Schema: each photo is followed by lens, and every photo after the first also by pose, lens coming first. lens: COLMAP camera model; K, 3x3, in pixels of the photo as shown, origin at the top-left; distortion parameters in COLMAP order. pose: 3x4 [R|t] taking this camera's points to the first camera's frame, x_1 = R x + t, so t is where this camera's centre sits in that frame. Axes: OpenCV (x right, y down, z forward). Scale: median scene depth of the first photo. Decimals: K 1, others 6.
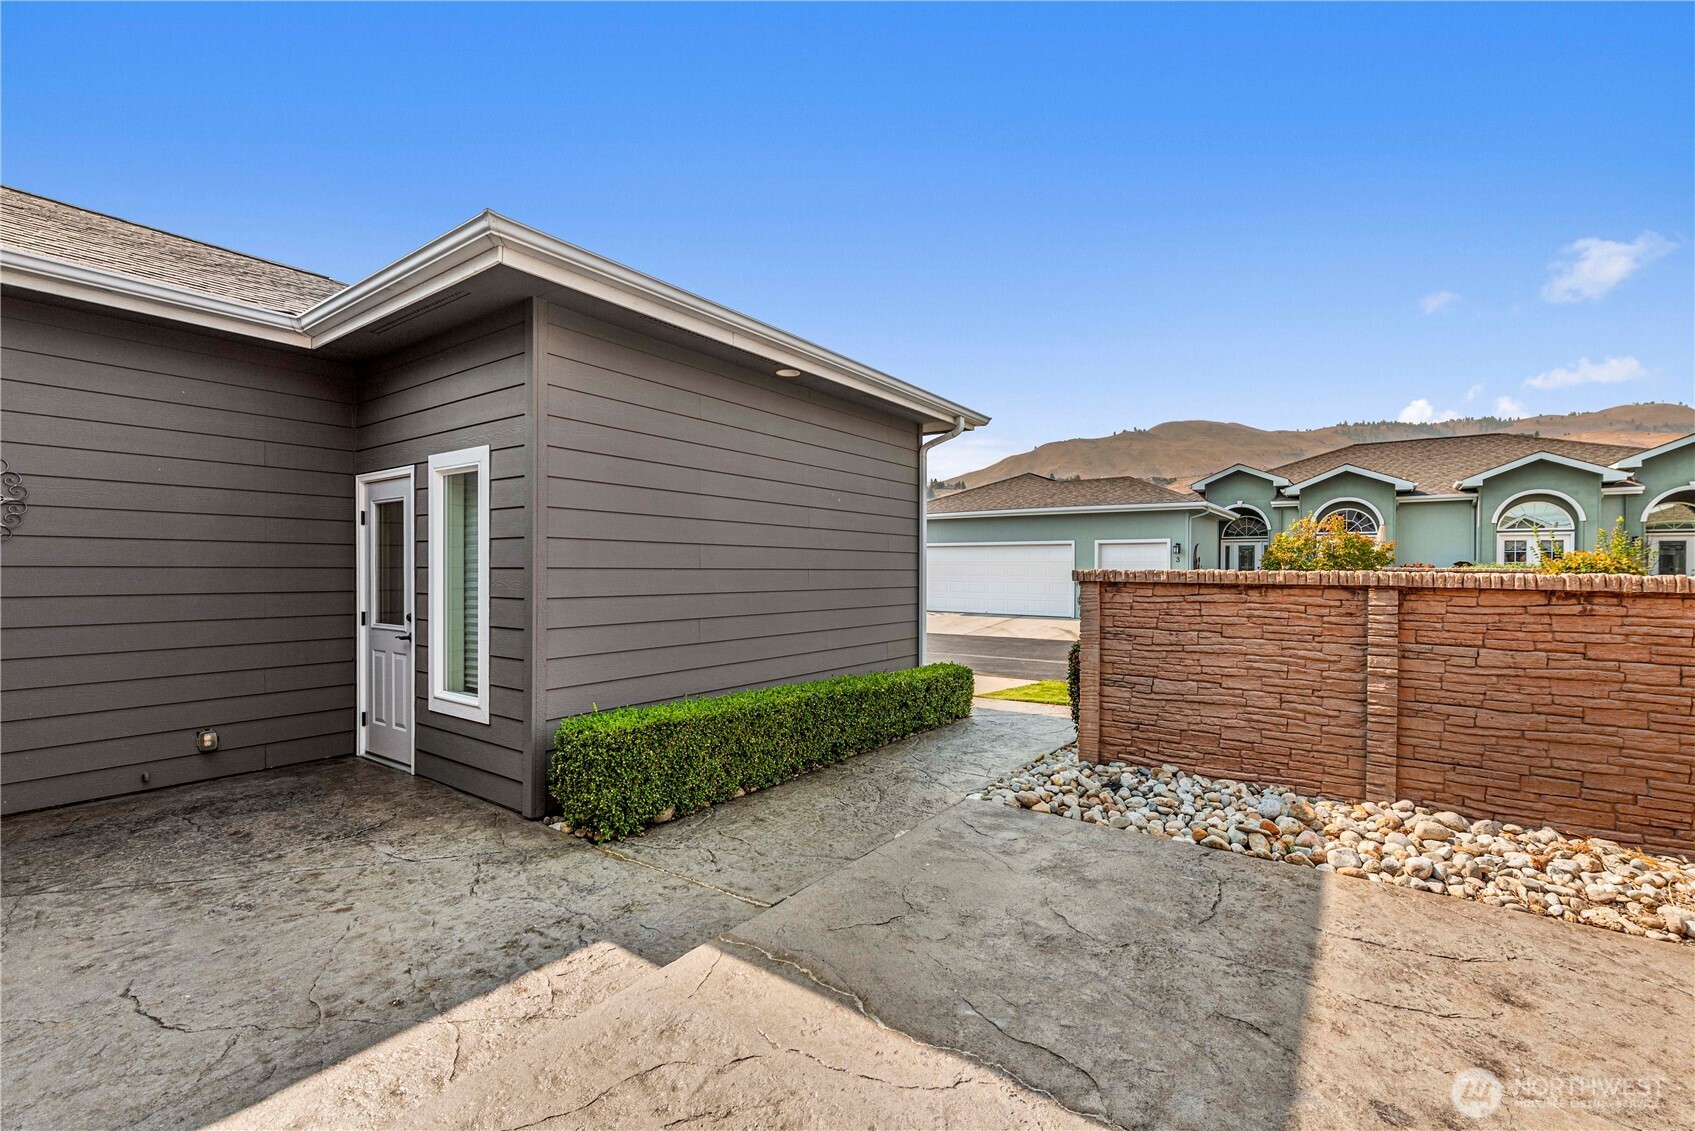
lens RADIAL K [[726.3, 0, 857.4], [0, 726.3, 578.3], [0, 0, 1]] dist [-0.000373, 0.000037]
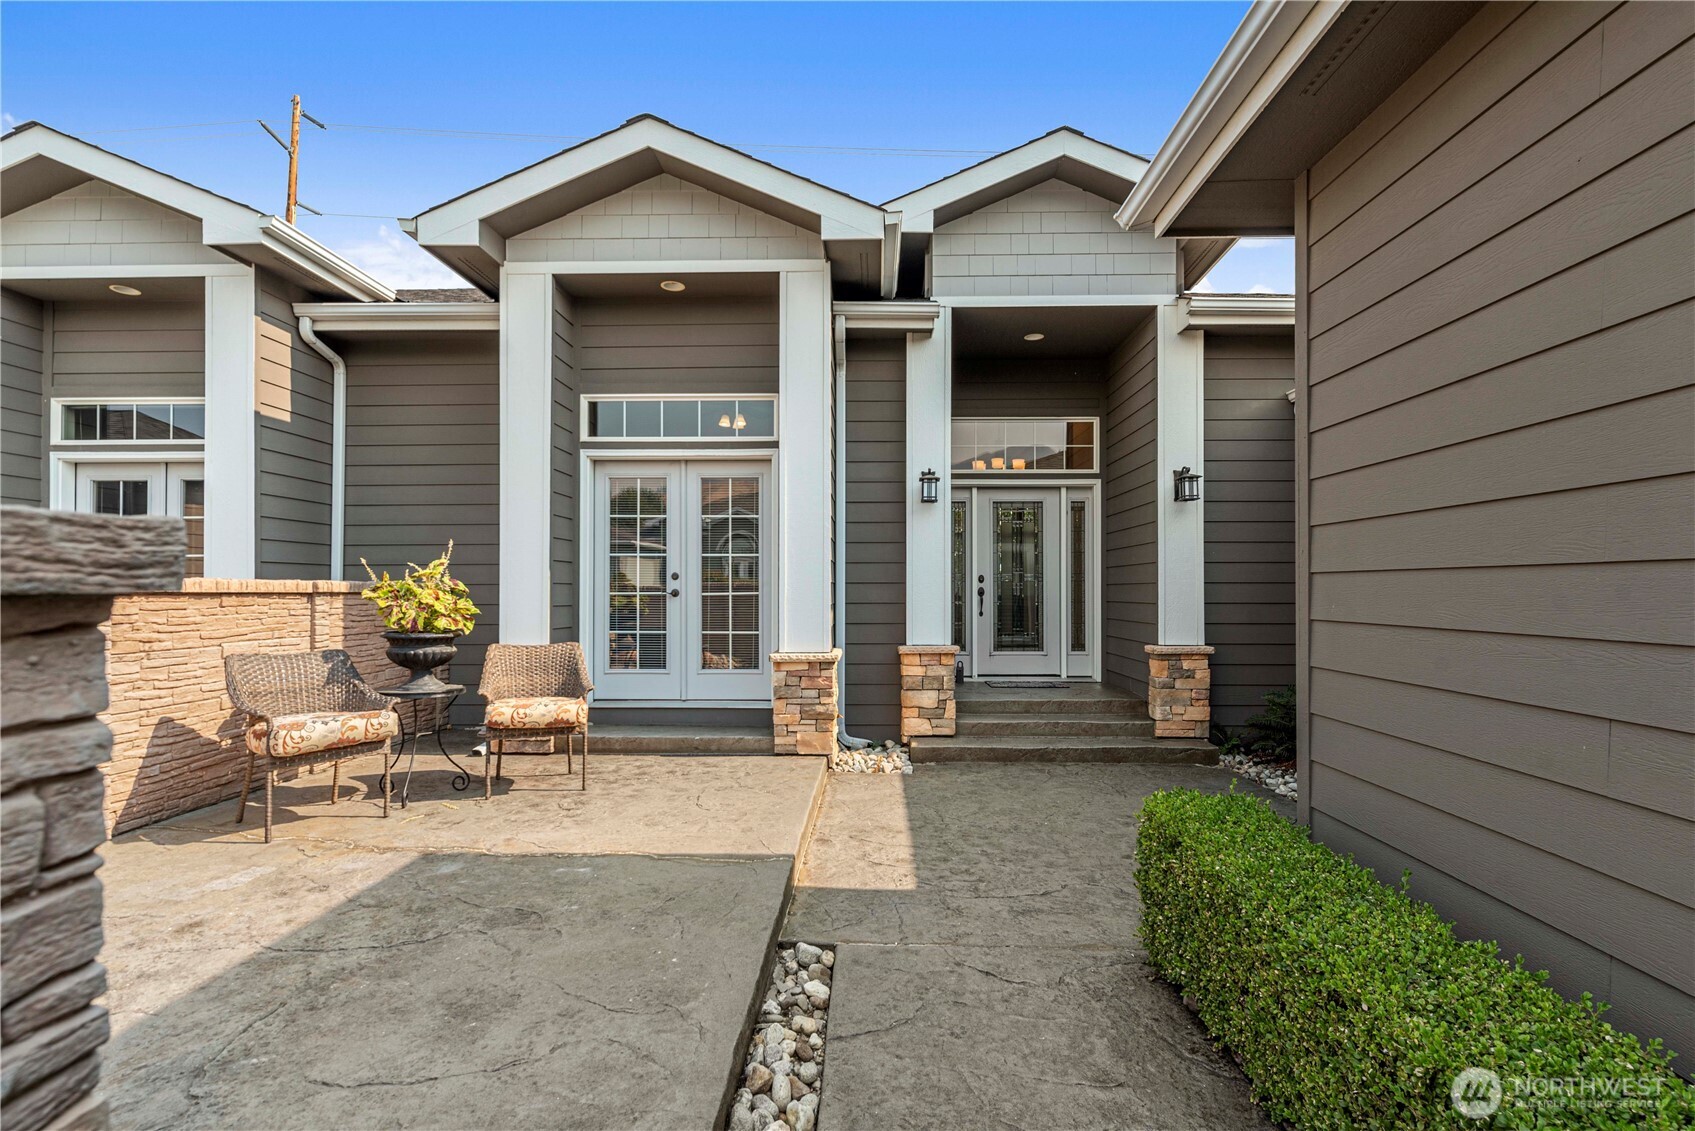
lens RADIAL K [[782.2, 0, 854.2], [0, 782.2, 582.0], [0, 0, 1]] dist [0.004299, 0.000324]
pose [[-0.830910, -0.011371, -0.556291, 0.345143], [-0.012794, 0.999917, -0.001330, 0.001715], [0.556260, 0.006012, -0.830987, 1.537297]]
